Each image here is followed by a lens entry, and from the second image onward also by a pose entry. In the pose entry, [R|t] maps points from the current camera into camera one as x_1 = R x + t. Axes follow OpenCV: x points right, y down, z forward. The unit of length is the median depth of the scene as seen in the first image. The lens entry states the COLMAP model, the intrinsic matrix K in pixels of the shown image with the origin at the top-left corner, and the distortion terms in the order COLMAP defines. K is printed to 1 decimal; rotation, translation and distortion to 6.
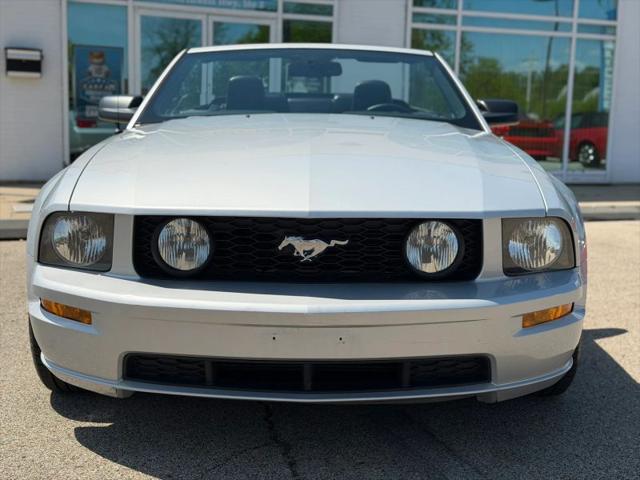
lens RADIAL K [[898.6, 0, 320.0], [0, 898.6, 240.0], [0, 0, 1]] dist [0.123768, -0.088596]
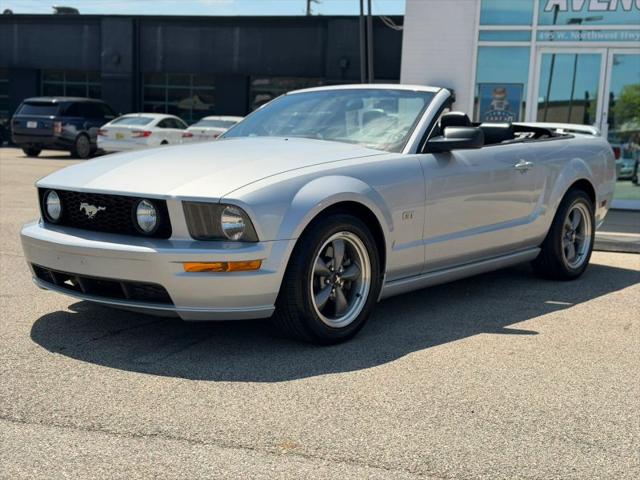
lens RADIAL K [[898.6, 0, 320.0], [0, 898.6, 240.0], [0, 0, 1]] dist [0.123768, -0.088596]
pose [[0.768671, 0.079651, -0.634666, 1.352170], [-0.101603, 0.994823, 0.001795, 0.016592], [0.631523, 0.063104, 0.772785, -0.049318]]
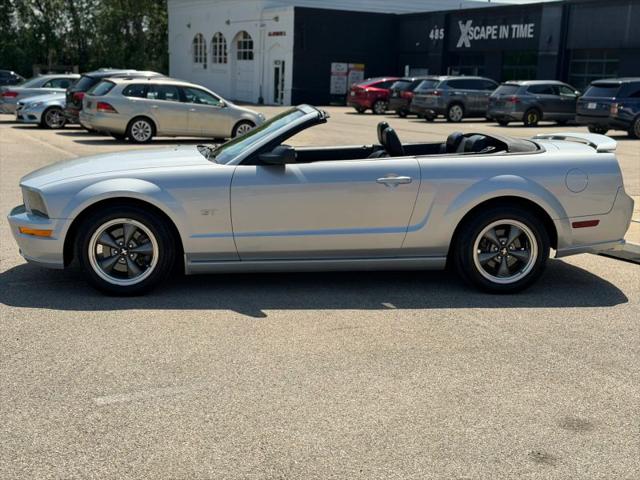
lens RADIAL K [[898.6, 0, 320.0], [0, 898.6, 240.0], [0, 0, 1]] dist [0.123768, -0.088596]
pose [[0.099804, 0.156141, -0.982680, 2.688696], [-0.159611, 0.977334, 0.139081, -0.349694], [0.982122, 0.142966, 0.122464, 1.458068]]
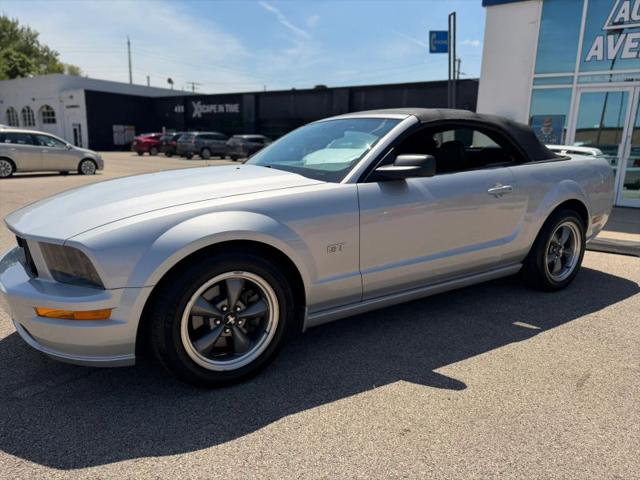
lens RADIAL K [[458.3, 0, 320.0], [0, 458.3, 240.0], [0, 0, 1]] dist [0.028716, -0.036142]
pose [[0.537649, 0.160017, -0.827846, 1.061599], [-0.120506, 0.986330, 0.112388, -0.158898], [0.834513, 0.039335, 0.549582, 0.933253]]
